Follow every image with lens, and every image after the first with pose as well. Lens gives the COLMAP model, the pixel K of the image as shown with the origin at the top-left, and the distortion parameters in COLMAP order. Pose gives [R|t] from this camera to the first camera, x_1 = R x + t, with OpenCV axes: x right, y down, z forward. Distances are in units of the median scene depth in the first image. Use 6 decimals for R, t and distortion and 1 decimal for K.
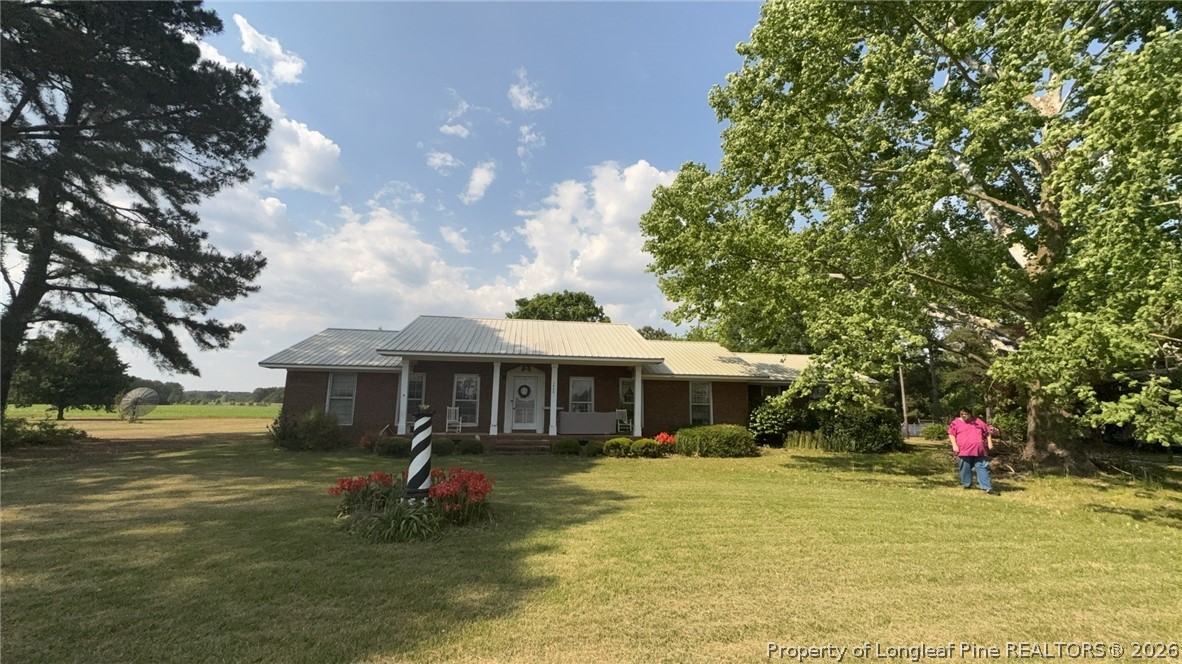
lens RADIAL K [[447.3, 0, 591.0], [0, 447.3, 332.0], [0, 0, 1]] dist [-0.001647, -0.000131]
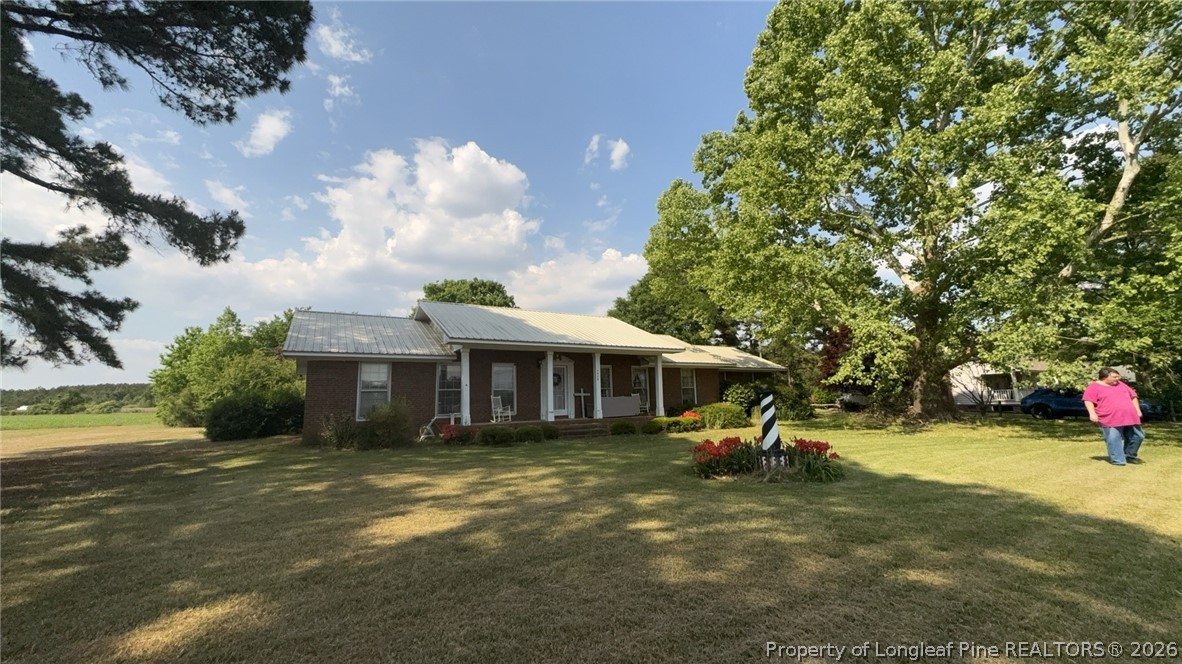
lens RADIAL K [[448.4, 0, 591.0], [0, 448.4, 332.0], [0, 0, 1]] dist [0.003485, -0.000171]
pose [[0.919574, 0.020198, 0.392397, -0.482922], [-0.028956, 0.999446, 0.016412, 0.003213], [-0.391848, -0.026454, 0.919650, 0.014527]]
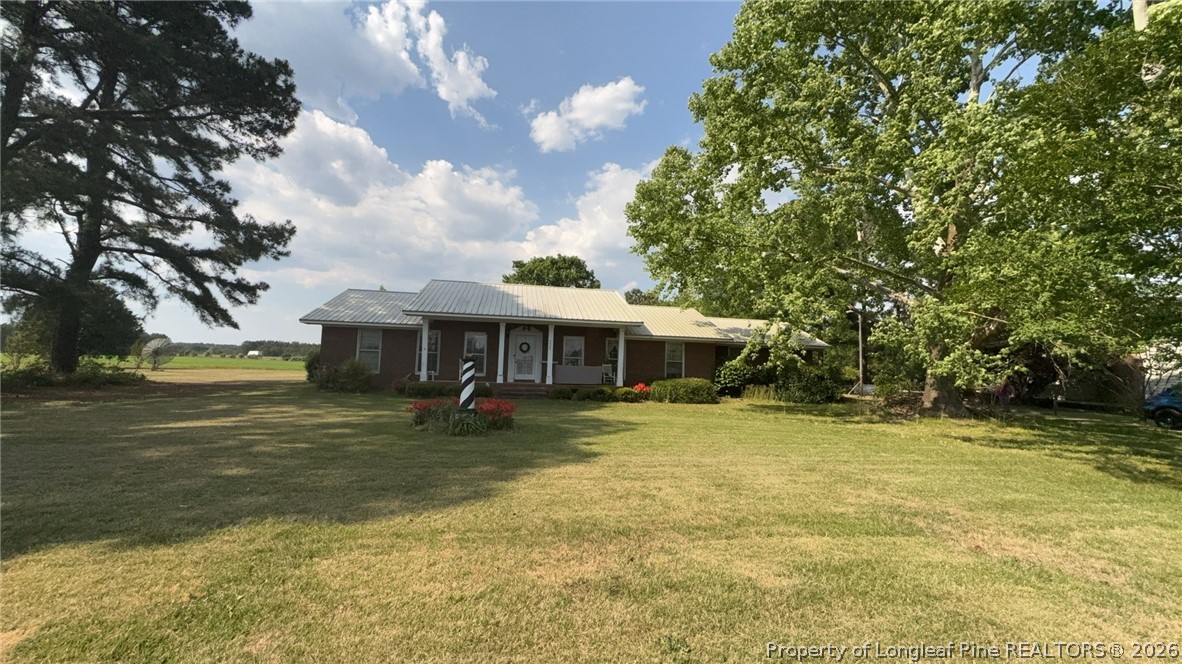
lens RADIAL K [[448.4, 0, 591.0], [0, 448.4, 332.0], [0, 0, 1]] dist [0.003485, -0.000171]
pose [[0.999561, 0.019088, 0.022645, -0.002782], [-0.021075, 0.995624, 0.091039, -0.018761], [-0.020808, -0.091476, 0.995590, -0.171509]]
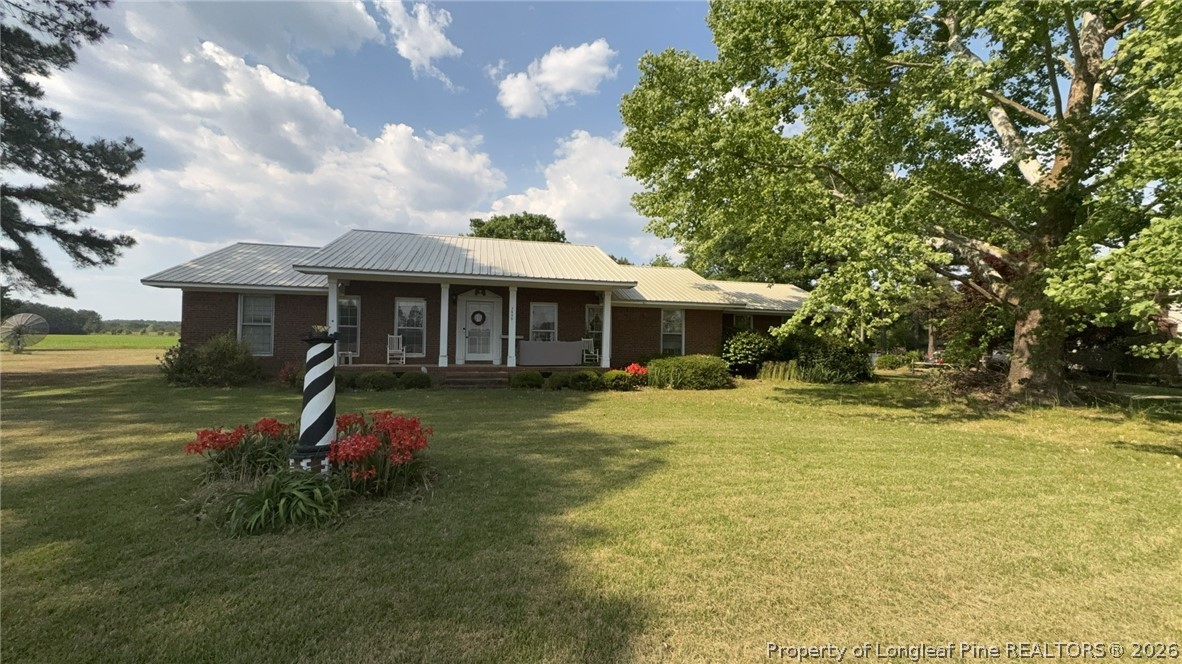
lens RADIAL K [[448.2, 0, 591.0], [0, 448.2, 332.0], [0, 0, 1]] dist [-0.002346, -0.000297]
pose [[0.995746, 0.003957, 0.092055, -0.009401], [-0.017860, 0.988419, 0.150692, 0.022544], [-0.090392, -0.151695, 0.984285, 0.105283]]
